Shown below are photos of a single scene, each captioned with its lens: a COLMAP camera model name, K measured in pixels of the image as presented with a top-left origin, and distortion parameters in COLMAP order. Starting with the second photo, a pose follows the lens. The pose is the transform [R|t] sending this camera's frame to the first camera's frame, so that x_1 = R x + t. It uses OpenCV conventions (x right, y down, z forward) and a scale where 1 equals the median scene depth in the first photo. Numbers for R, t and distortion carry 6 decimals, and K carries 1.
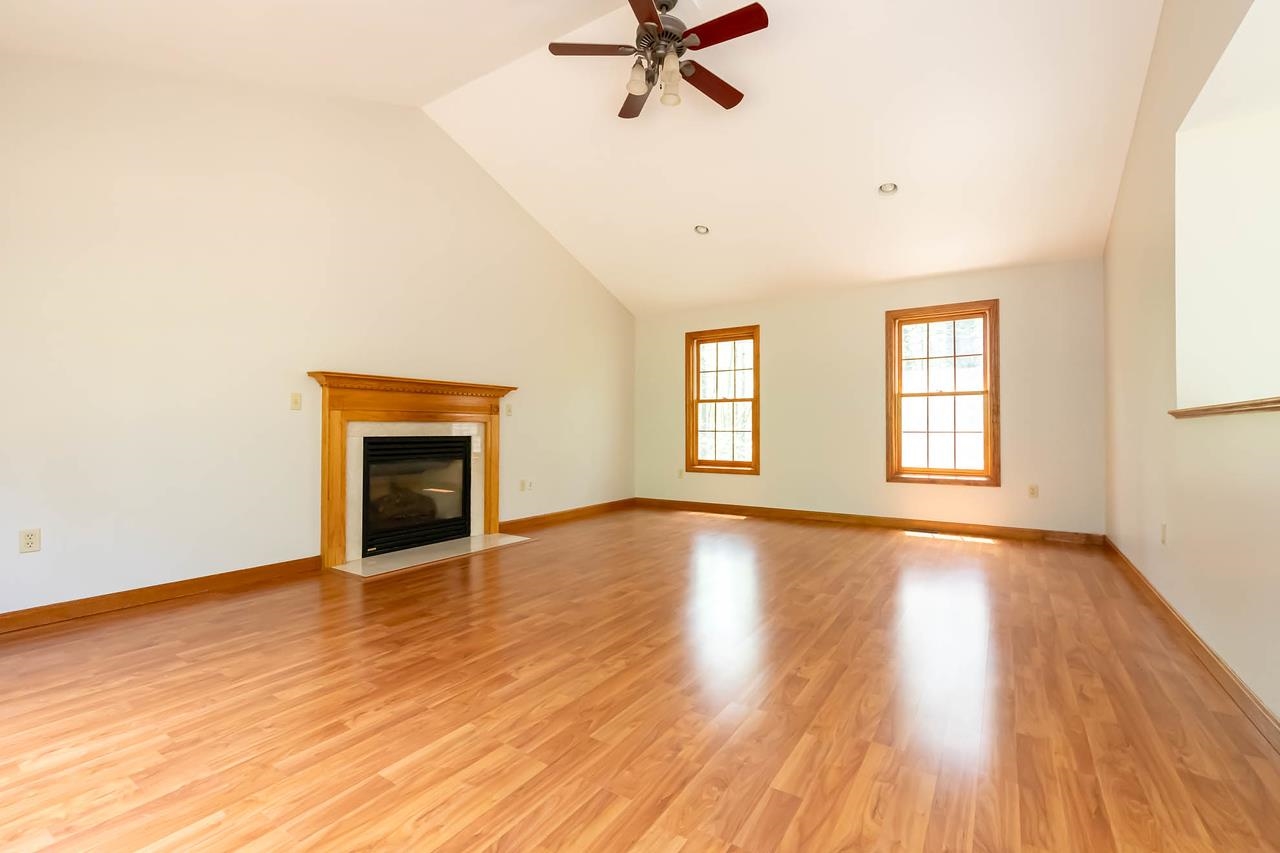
lens RADIAL K [[556.5, 0, 638.5], [0, 556.5, 425.0], [0, 0, 1]] dist [-0.004384, 0.000143]
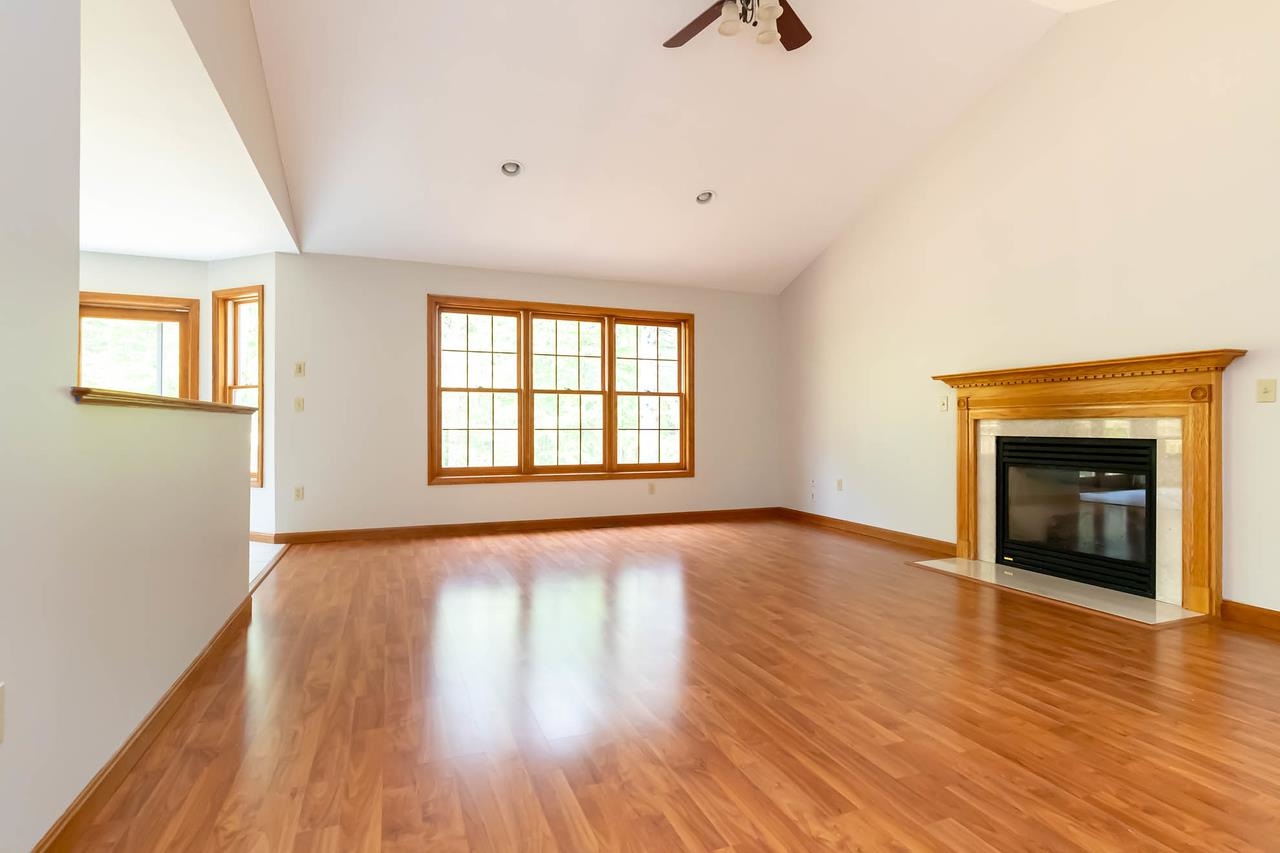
lens RADIAL K [[638.1, 0, 636.5], [0, 638.1, 425.6], [0, 0, 1]] dist [0.030034, 0.000195]
pose [[0.588639, 0.003352, 0.808389, -0.640044], [-0.009357, 0.999953, 0.002667, 0.002605], [-0.808342, -0.009134, 0.588642, 0.421324]]
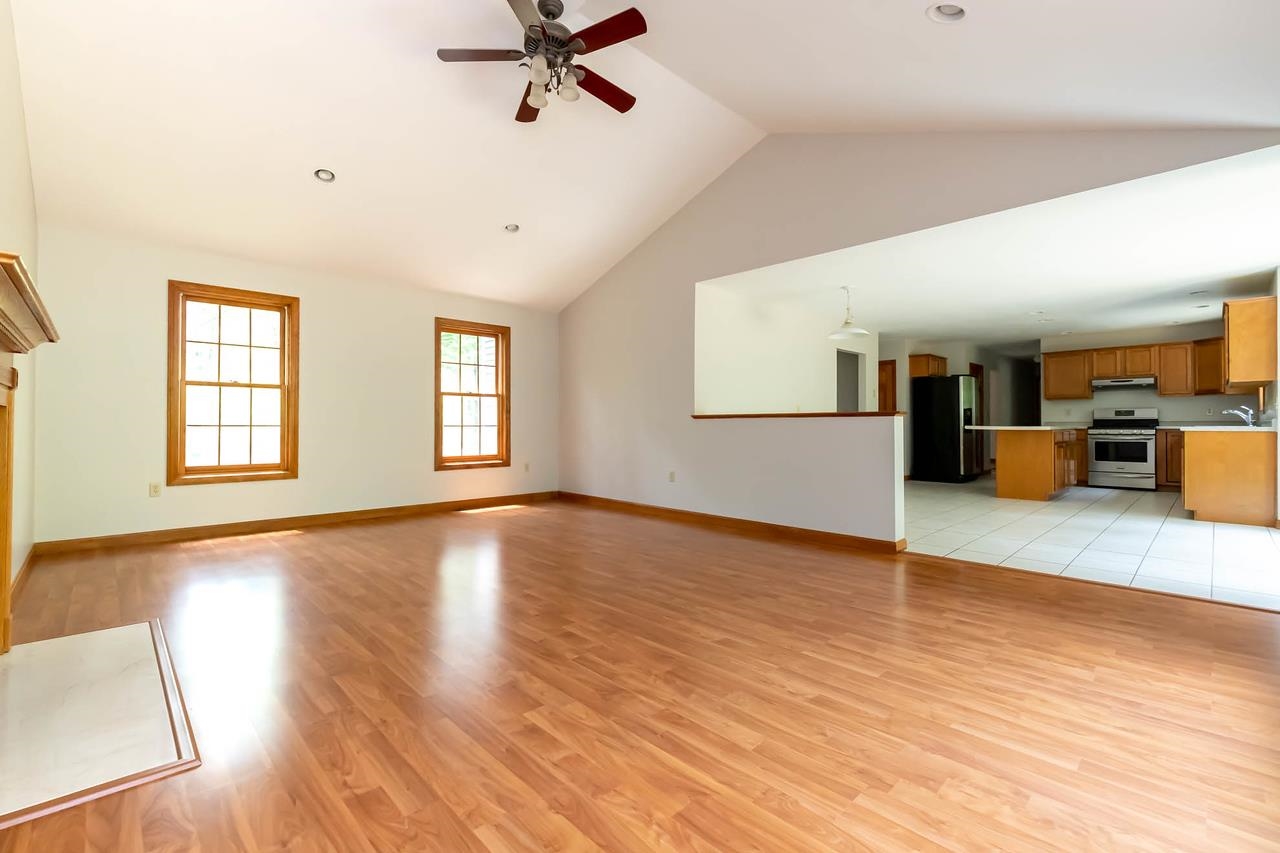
lens RADIAL K [[556.5, 0, 638.0], [0, 556.5, 423.2], [0, 0, 1]] dist [-0.004384, 0.000143]
pose [[0.223818, 0.001771, 0.974629, -0.723723], [-0.010525, 0.999944, 0.000600, 0.002890], [-0.974574, -0.010392, 0.223825, 0.476581]]
